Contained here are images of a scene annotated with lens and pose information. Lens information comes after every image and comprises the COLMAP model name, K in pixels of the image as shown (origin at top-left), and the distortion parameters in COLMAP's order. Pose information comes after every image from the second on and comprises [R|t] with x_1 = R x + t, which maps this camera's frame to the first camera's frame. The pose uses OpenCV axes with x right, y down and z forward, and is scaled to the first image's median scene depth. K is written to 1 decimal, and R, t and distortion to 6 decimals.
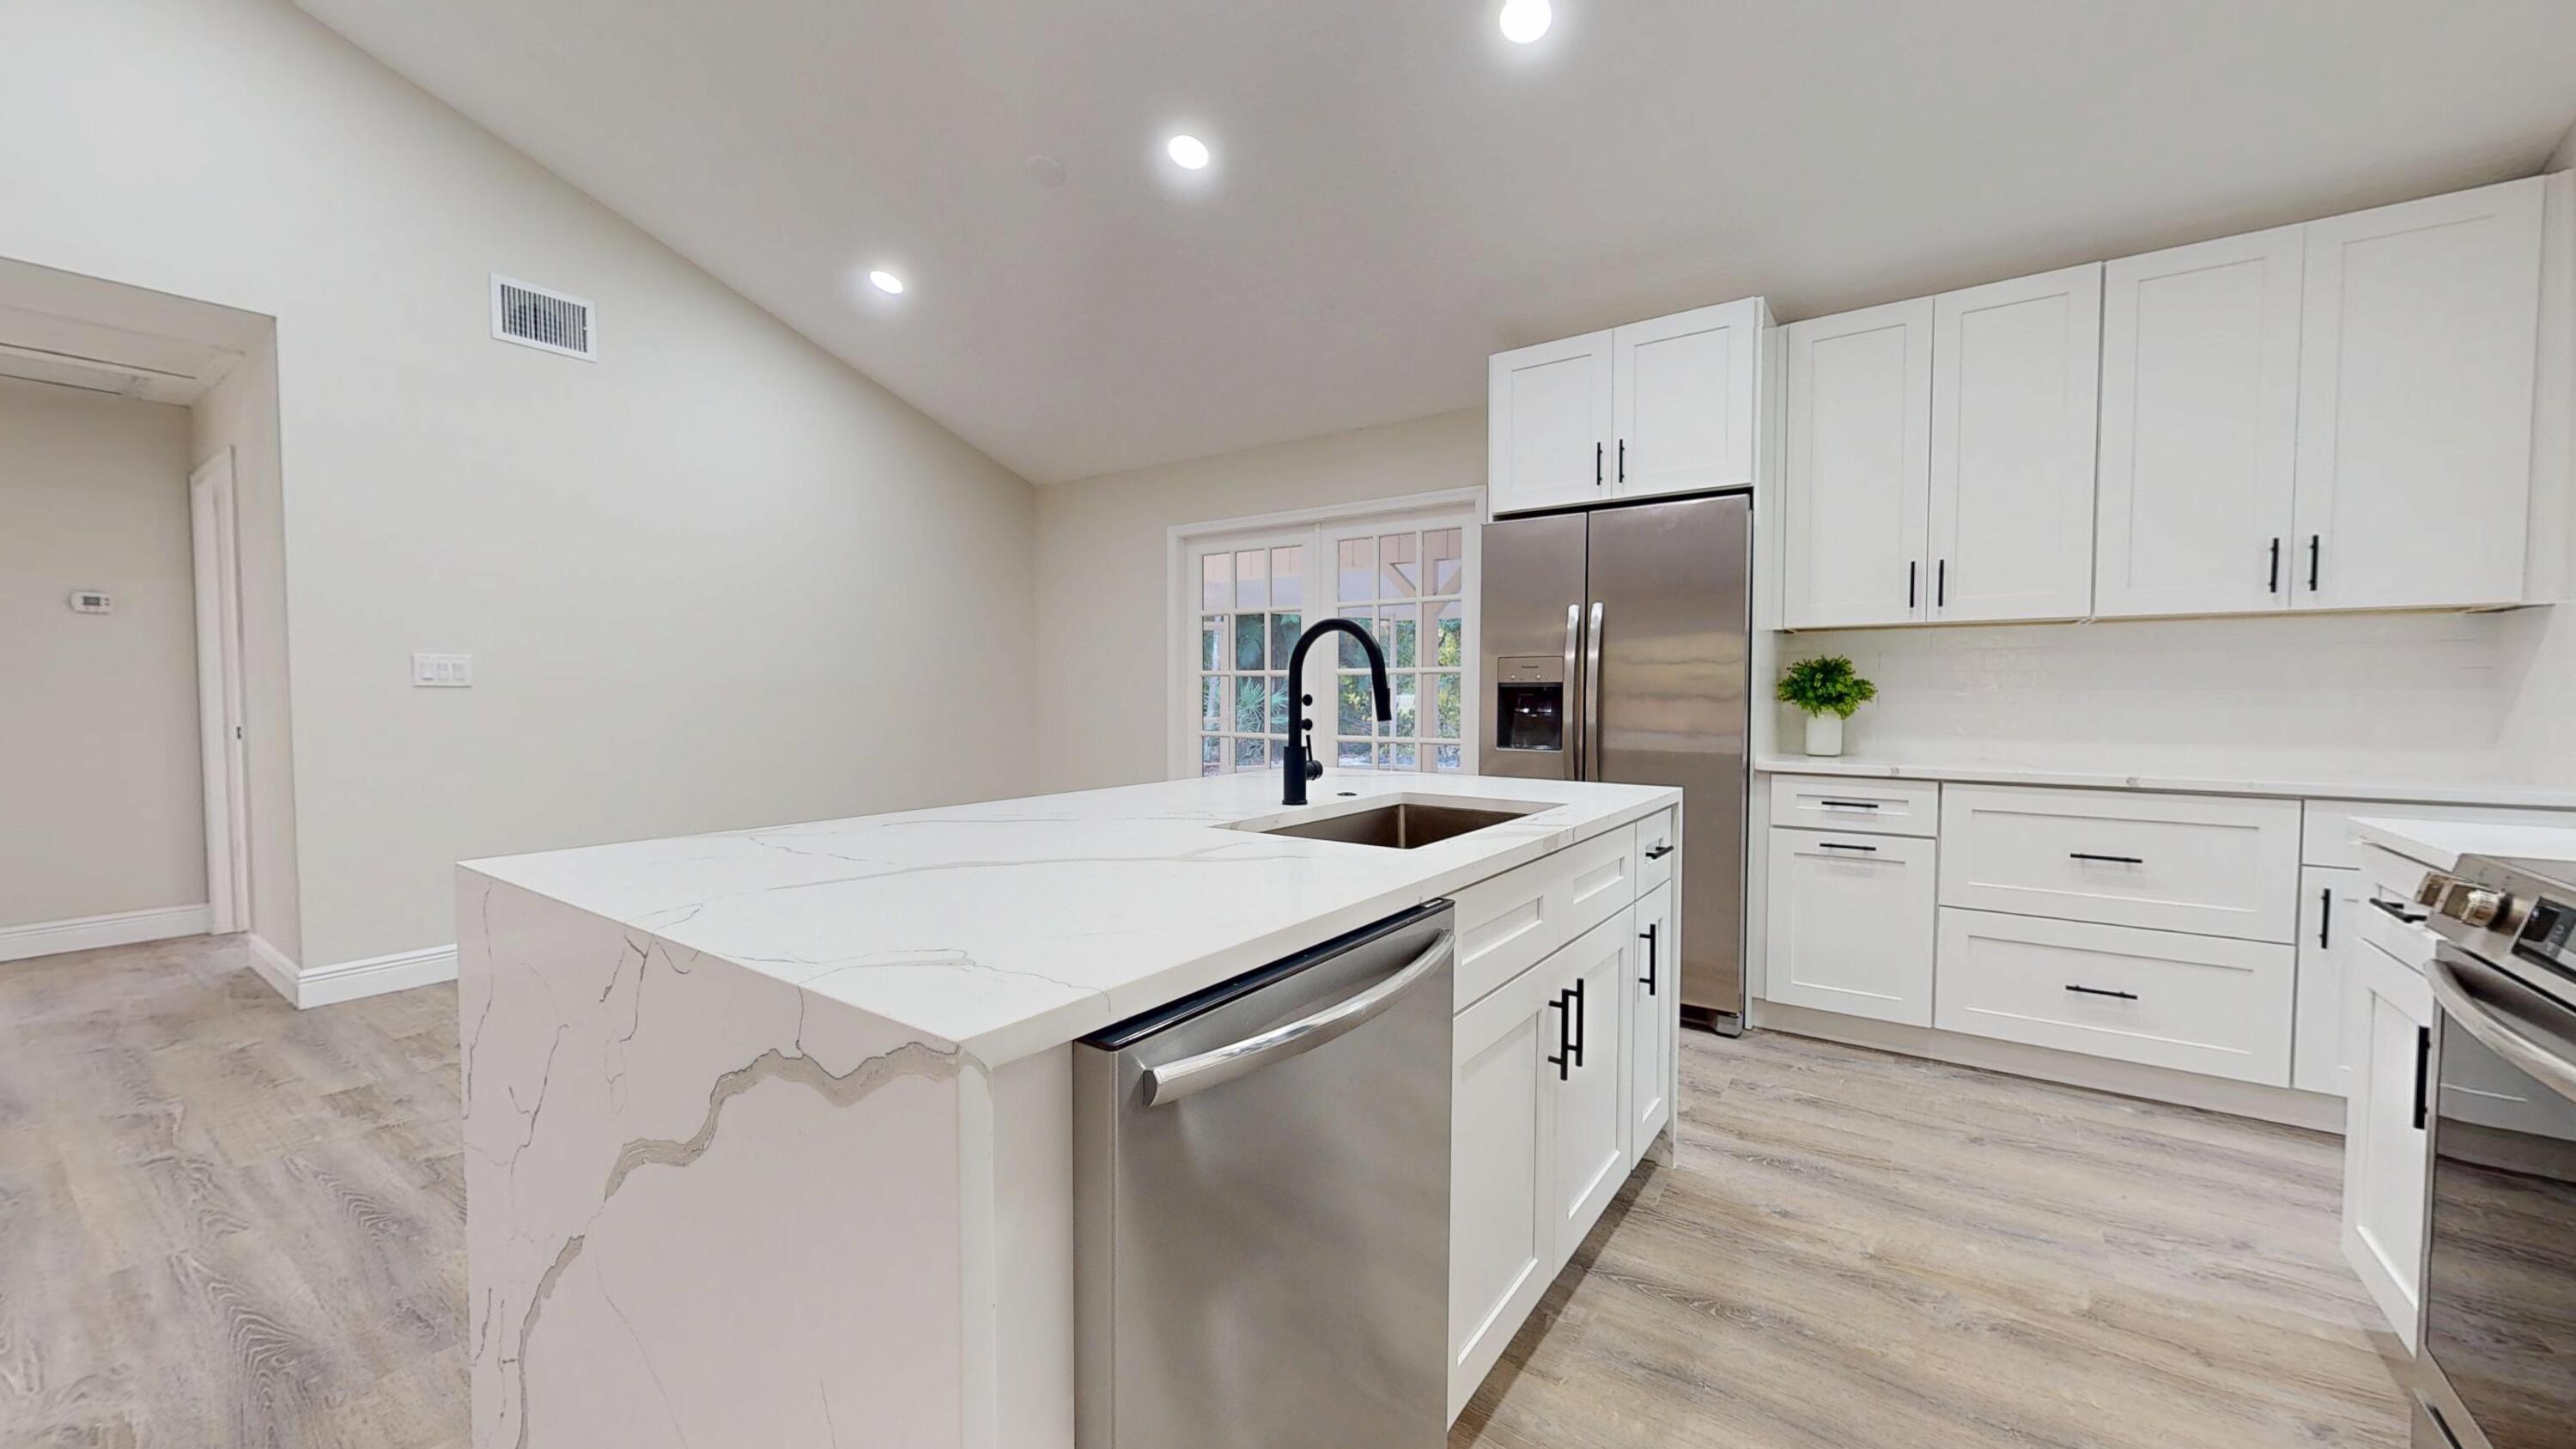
lens RADIAL K [[881.5, 0, 1288.0], [0, 881.5, 724.5], [0, 0, 1]] dist [-0.009452, -0.000094]
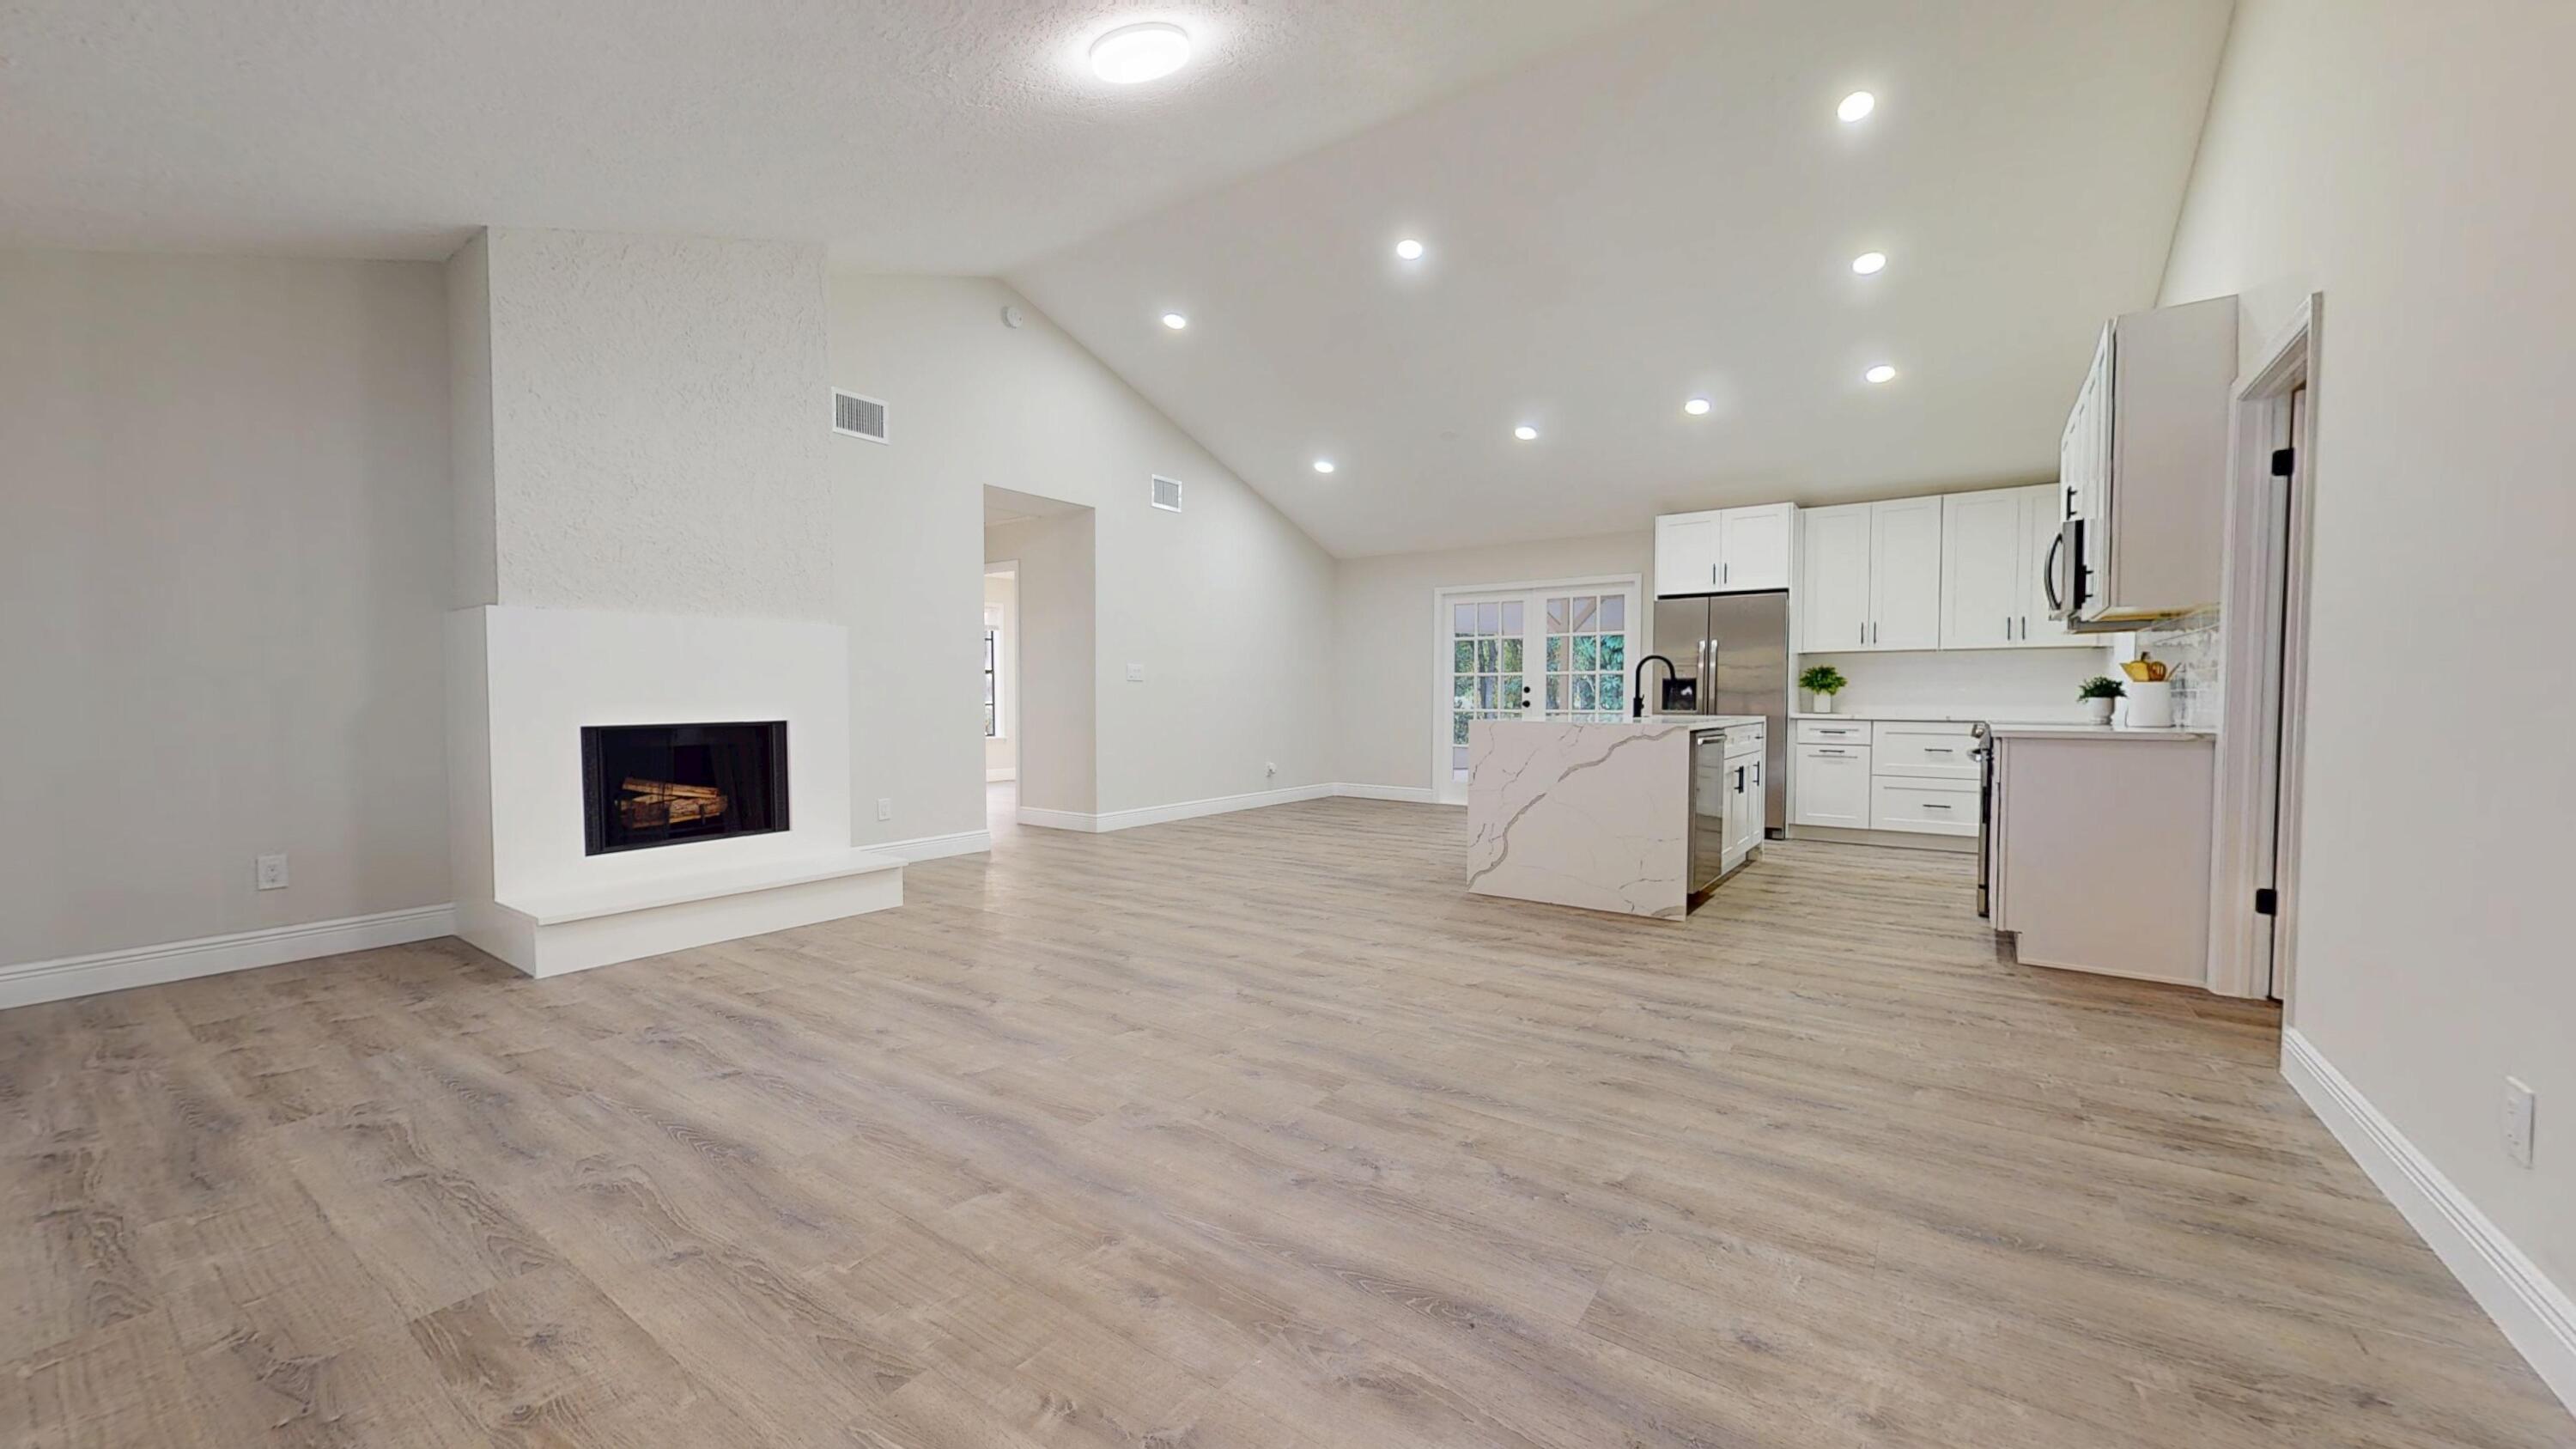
lens RADIAL K [[945.6, 0, 1288.0], [0, 945.6, 724.5], [0, 0, 1]] dist [0.000063, -0.000123]
pose [[0.999999, 0.000514, 0.001589, -0.676893], [-0.000494, 0.999922, -0.012500, 0.092202], [-0.001596, 0.012499, 0.999921, -1.267848]]
